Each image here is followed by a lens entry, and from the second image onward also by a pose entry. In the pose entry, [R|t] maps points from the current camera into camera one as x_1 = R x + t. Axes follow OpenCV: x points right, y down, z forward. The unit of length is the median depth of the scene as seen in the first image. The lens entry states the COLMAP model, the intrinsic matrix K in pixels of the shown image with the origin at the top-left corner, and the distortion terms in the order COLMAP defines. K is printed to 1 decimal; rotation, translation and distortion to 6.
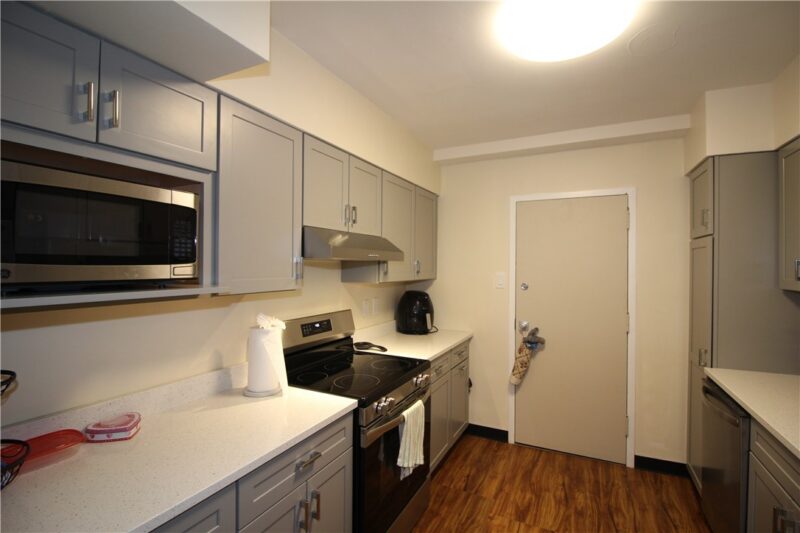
lens RADIAL K [[381.0, 0, 400.0], [0, 381.0, 266.5], [0, 0, 1]] dist [-0.022704, -0.000300]
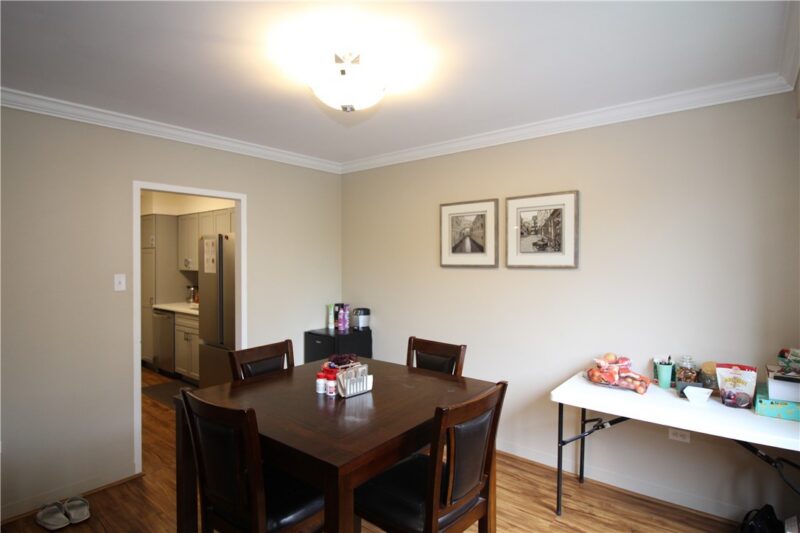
lens RADIAL K [[425.3, 0, 400.0], [0, 425.3, 266.5], [0, 0, 1]] dist [-0.003222, -0.001284]
pose [[0.231377, -0.013357, 0.972773, -1.395552], [0.011029, 0.999877, 0.011106, 0.020409], [-0.972802, 0.008159, 0.231496, -1.104166]]
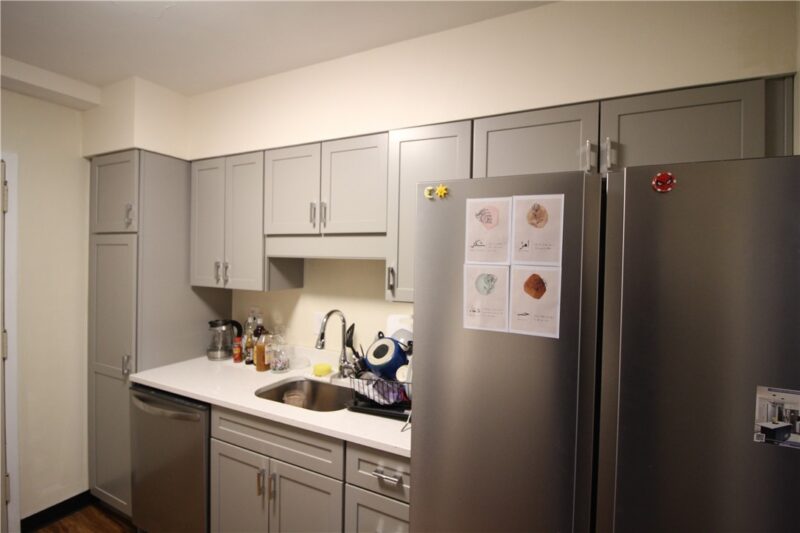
lens RADIAL K [[381.0, 0, 400.0], [0, 381.0, 266.5], [0, 0, 1]] dist [-0.022704, -0.000300]
pose [[0.010012, -0.020484, 0.999740, -0.107132], [-0.005702, 0.999773, 0.020541, -0.021785], [-0.999934, -0.005907, 0.009893, 0.325889]]
